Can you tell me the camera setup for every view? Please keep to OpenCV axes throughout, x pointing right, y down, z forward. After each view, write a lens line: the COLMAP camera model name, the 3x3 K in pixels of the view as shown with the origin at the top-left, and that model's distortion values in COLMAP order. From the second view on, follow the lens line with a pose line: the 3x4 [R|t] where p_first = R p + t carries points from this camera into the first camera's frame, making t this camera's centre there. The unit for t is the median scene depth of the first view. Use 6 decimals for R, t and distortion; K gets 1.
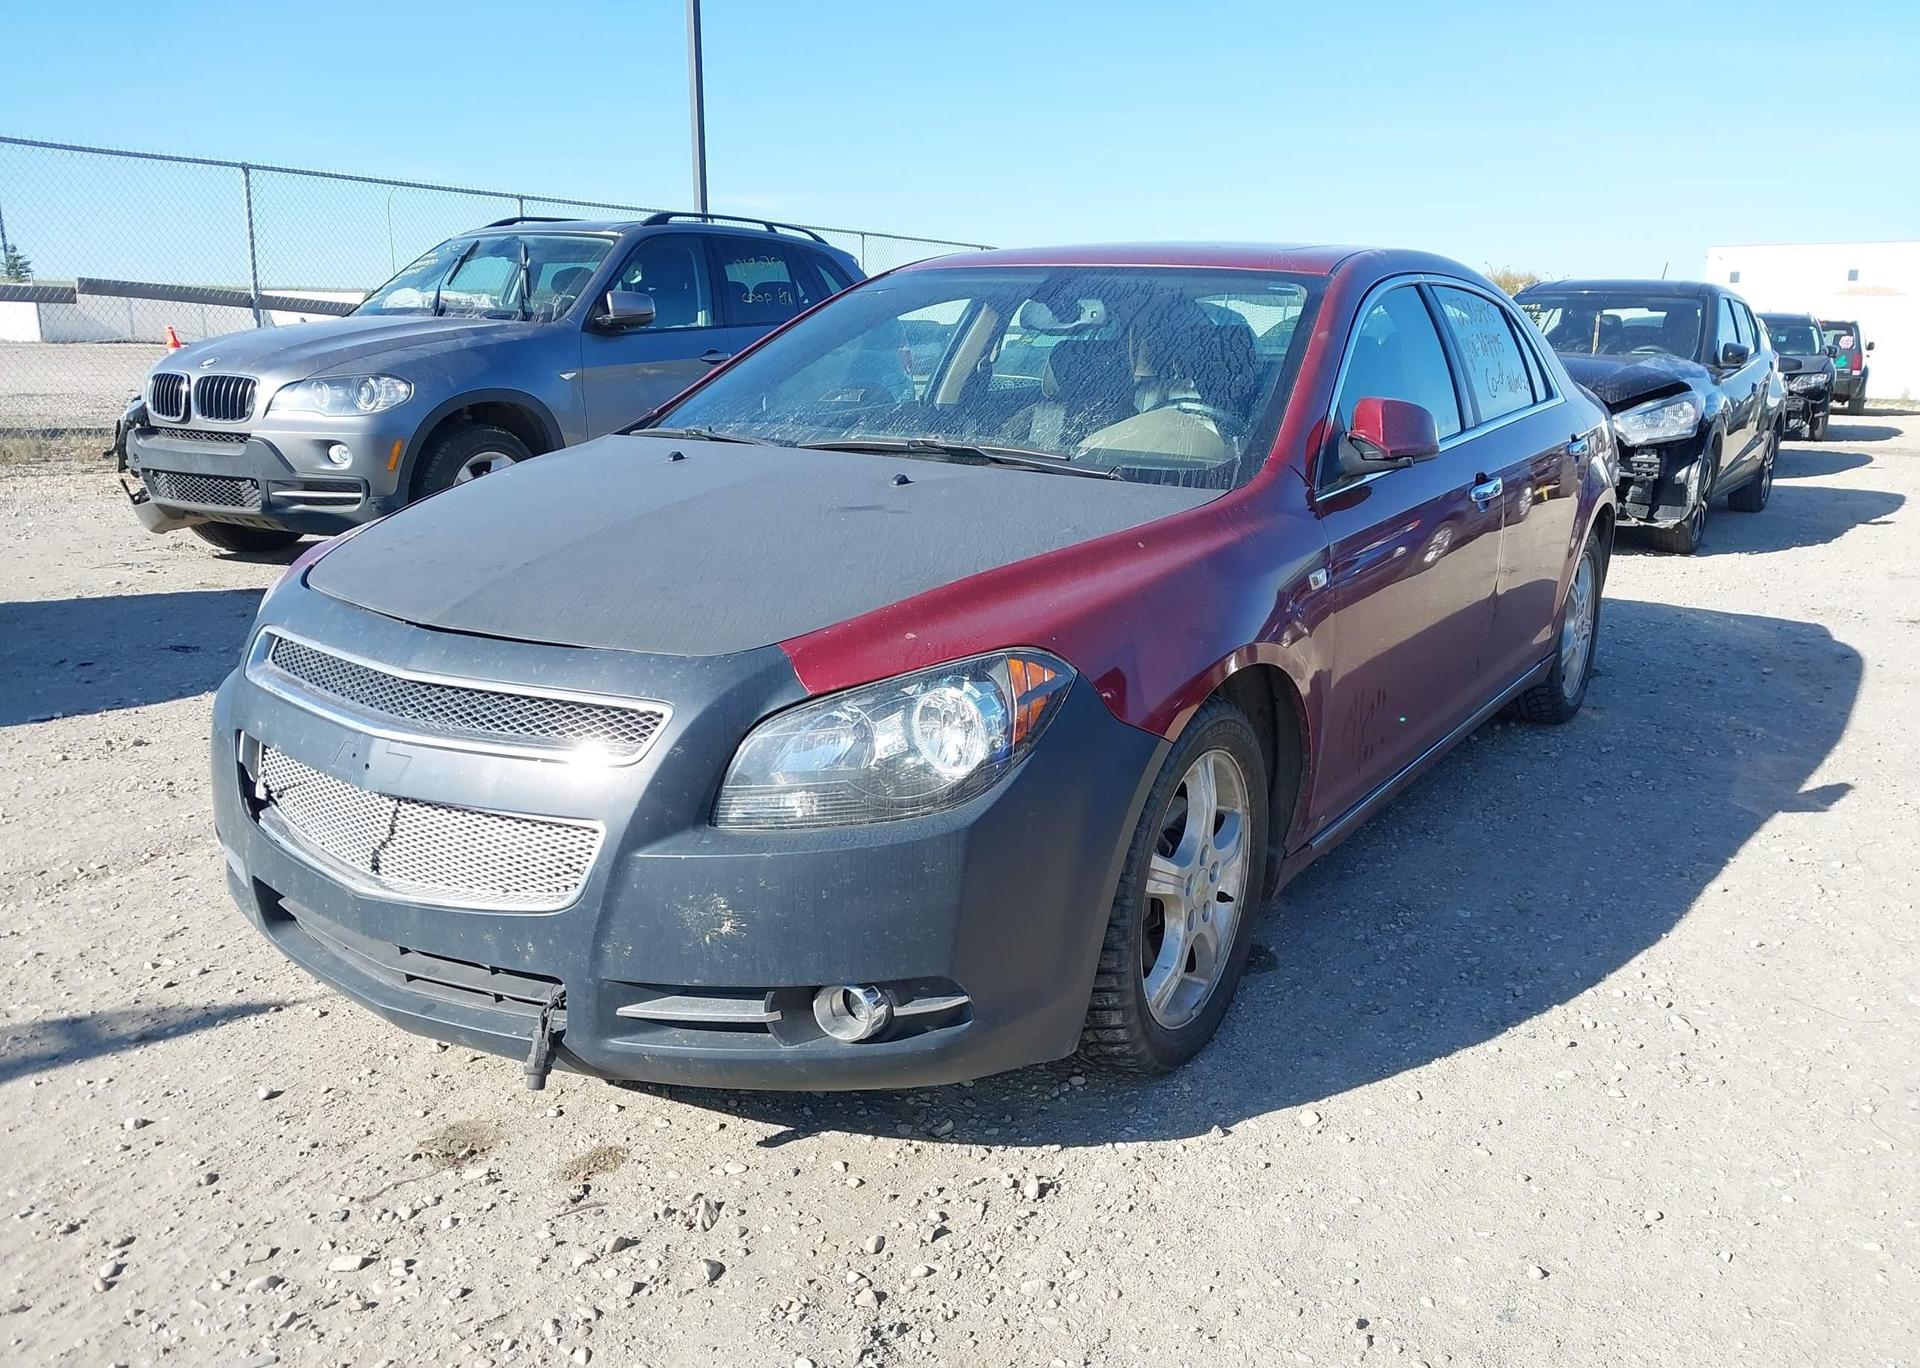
lens RADIAL K [[1593.1, 0, 1013.2], [0, 1593.1, 649.8], [0, 0, 1]] dist [0.010920, 0.006556]
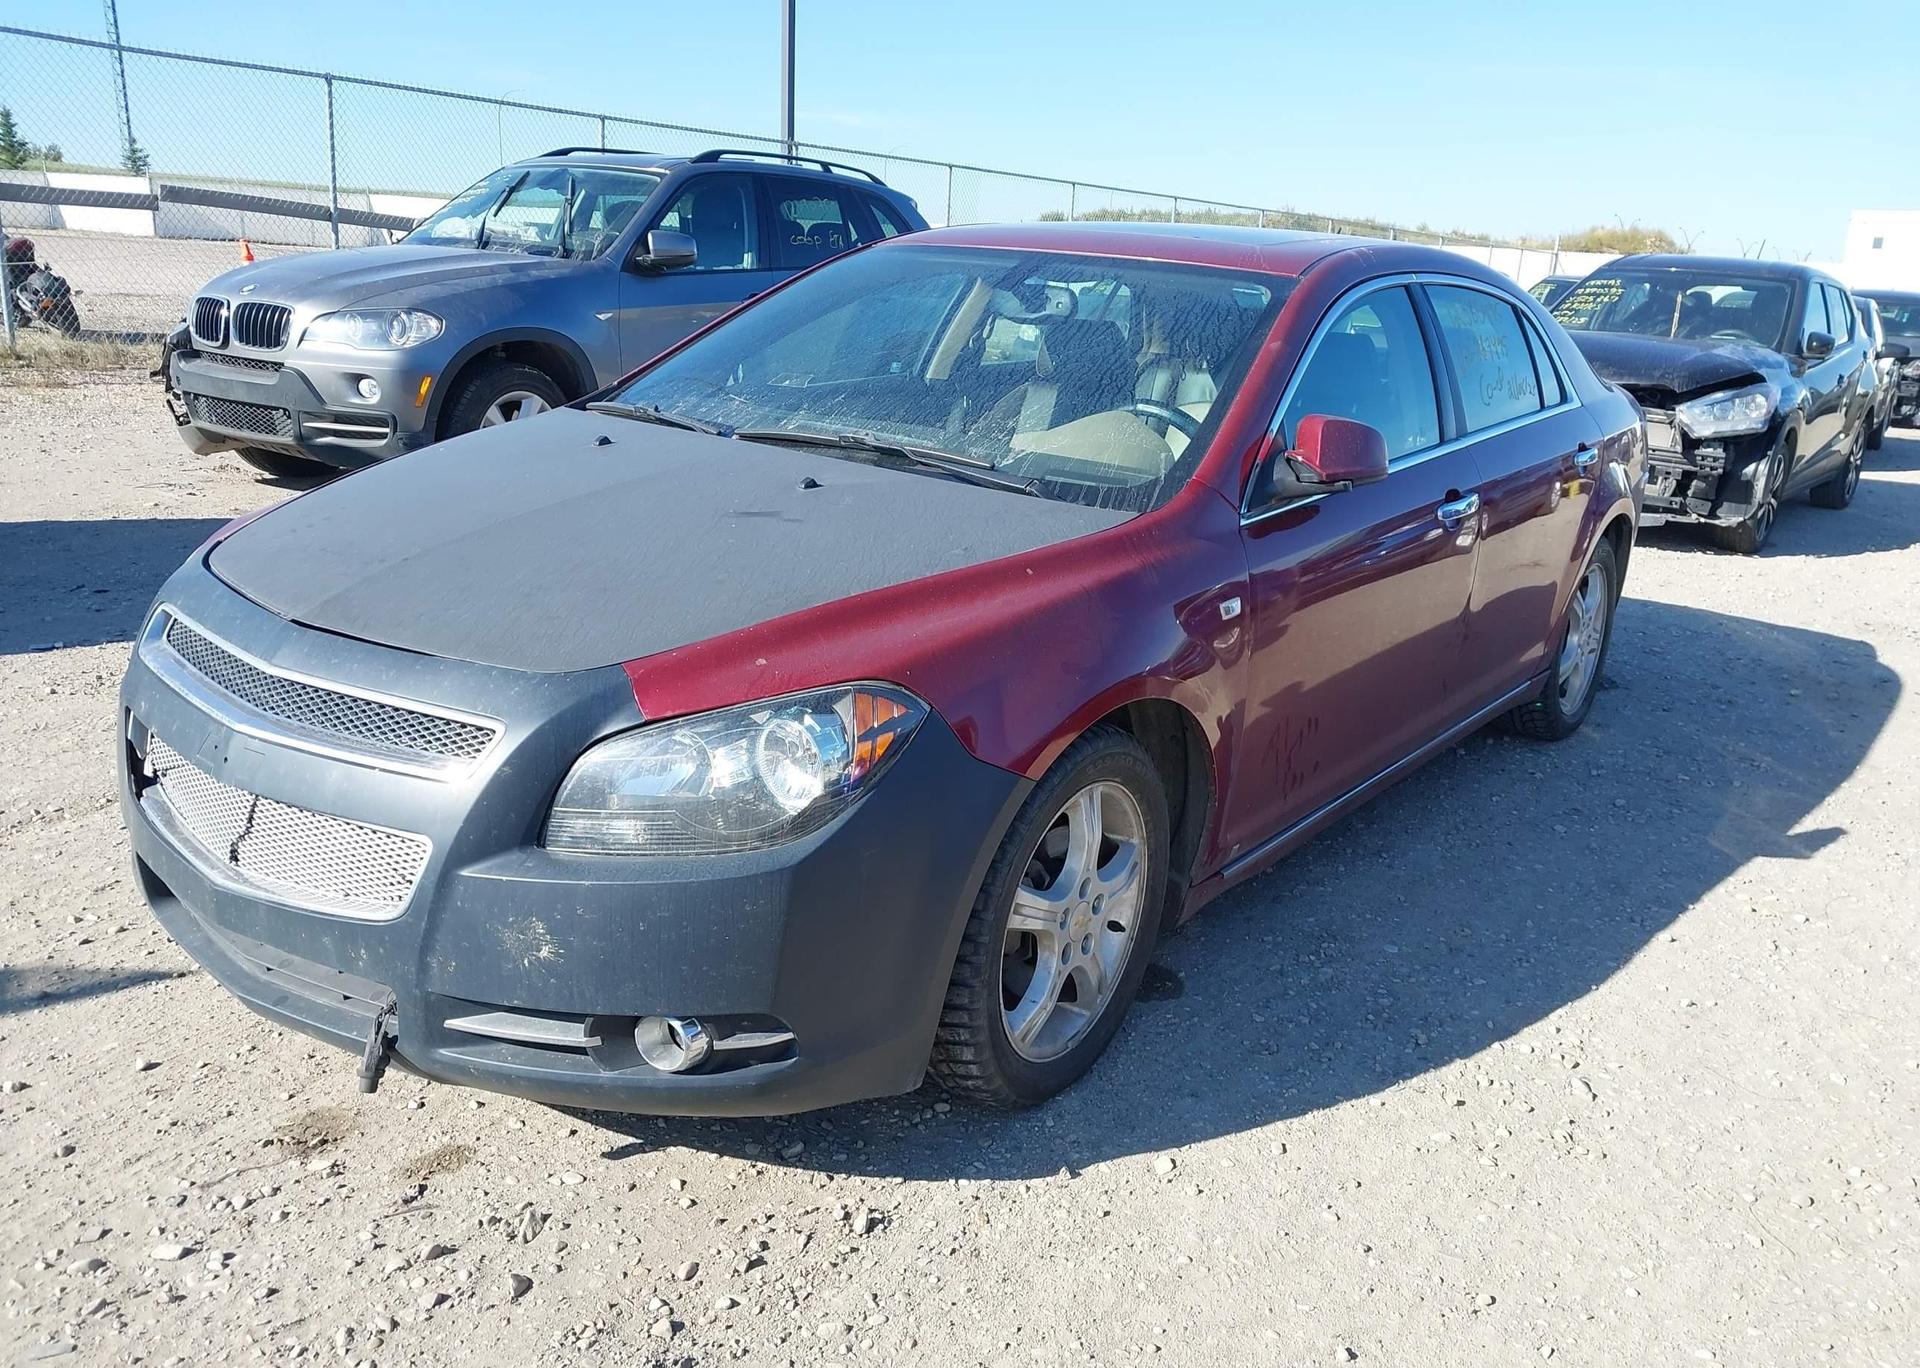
lens RADIAL K [[1616.7, 0, 960.0], [0, 1616.7, 684.0], [0, 0, 1]] dist [0.012996, -0.002260]
pose [[0.996746, 0.055715, -0.058259, 0.090356], [-0.052865, 0.997380, 0.049380, -0.039539], [0.060857, -0.046139, 0.997080, 0.010865]]
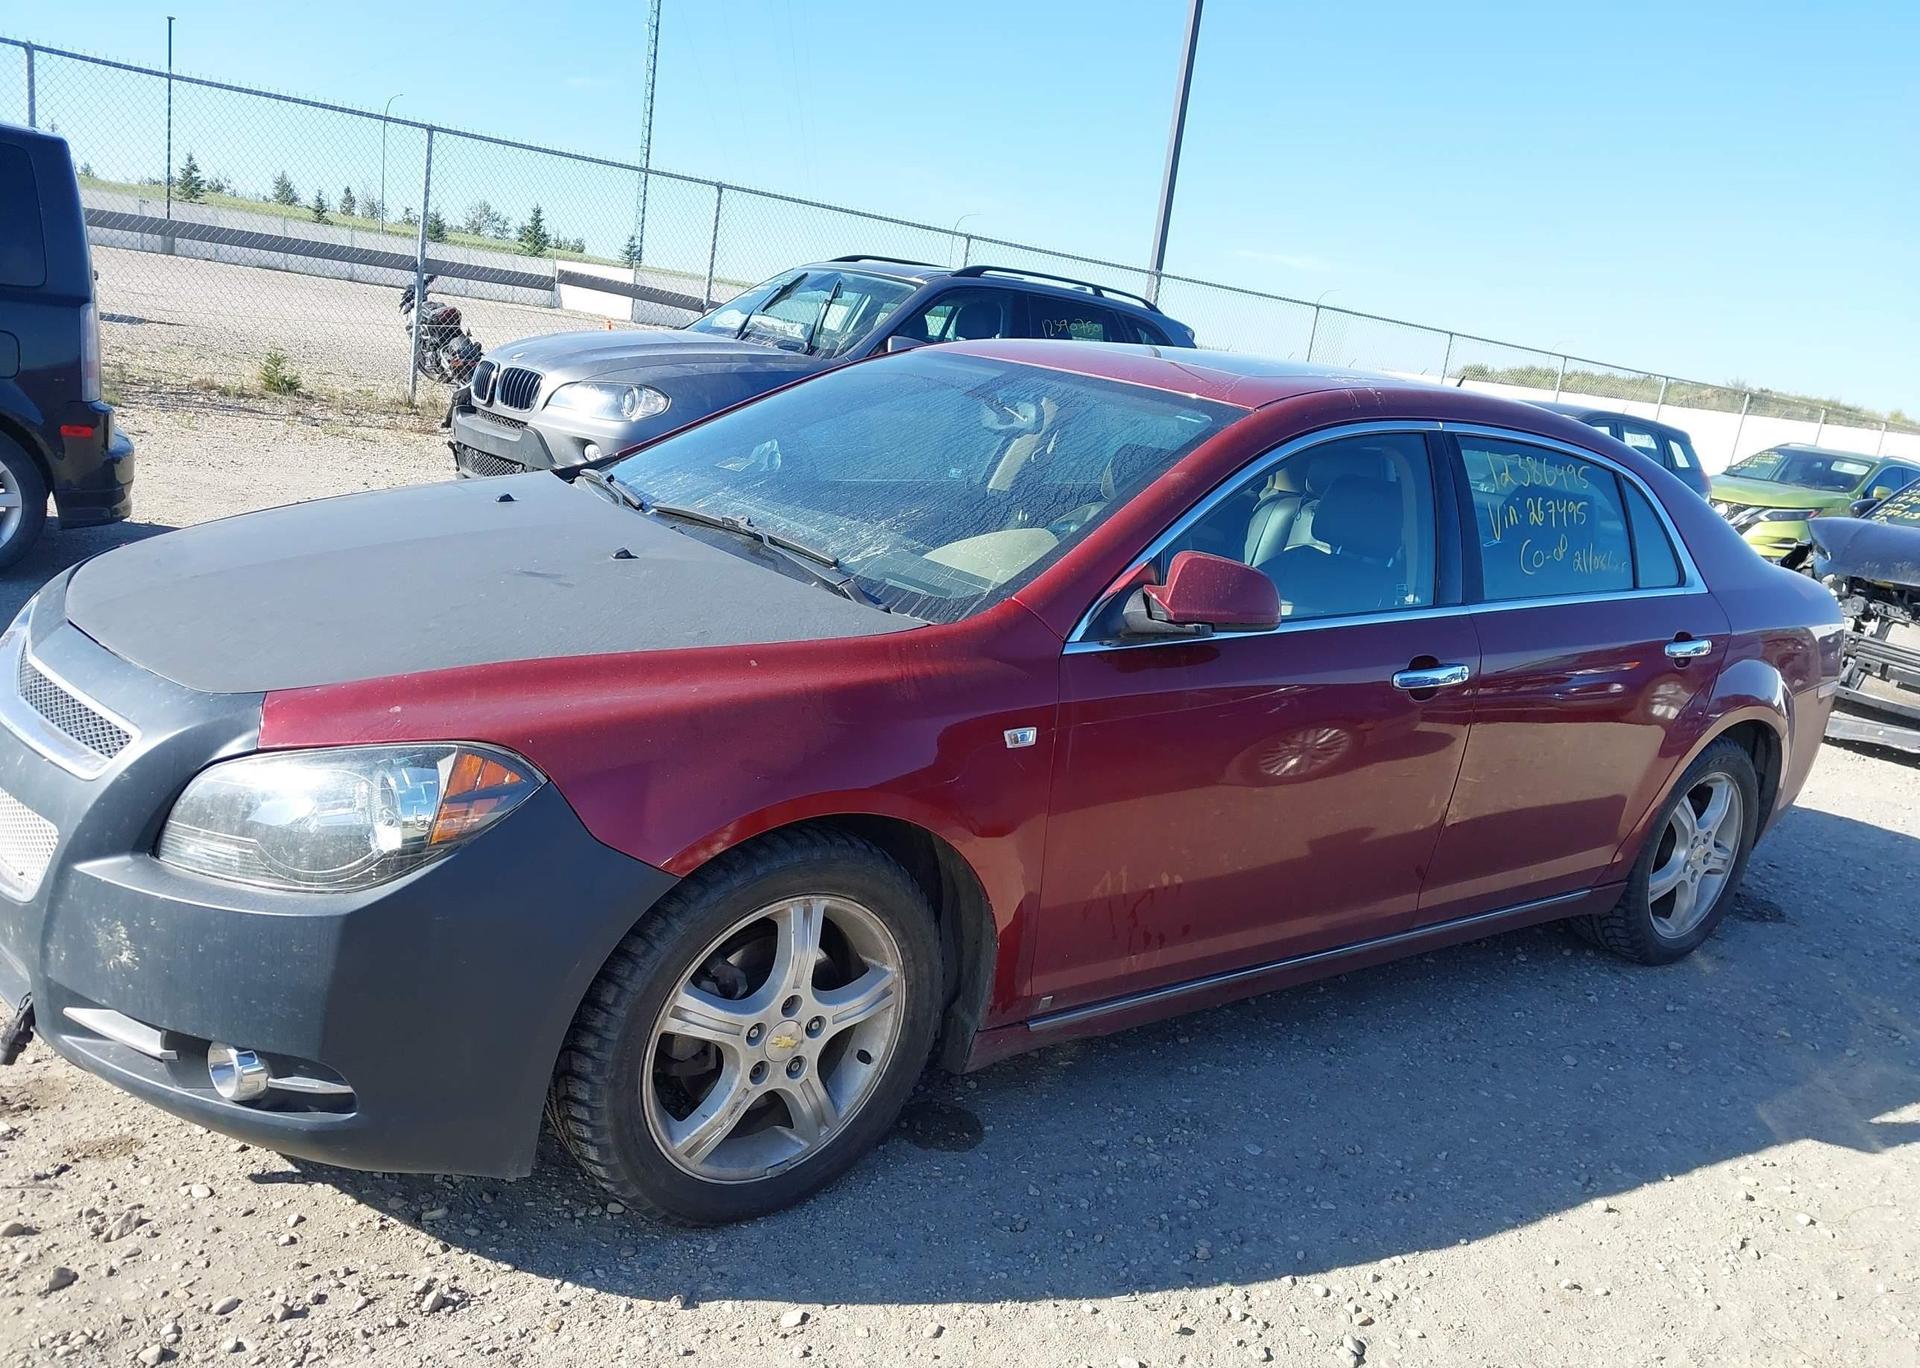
lens RADIAL K [[1589.2, 0, 784.4], [0, 1589.2, 676.8], [0, 0, 1]] dist [0.010793, -0.000226]
pose [[0.931936, 0.183757, -0.312615, 0.351874], [-0.189053, 0.981873, 0.013563, -0.067109], [0.309440, 0.046461, 0.949783, 0.108659]]
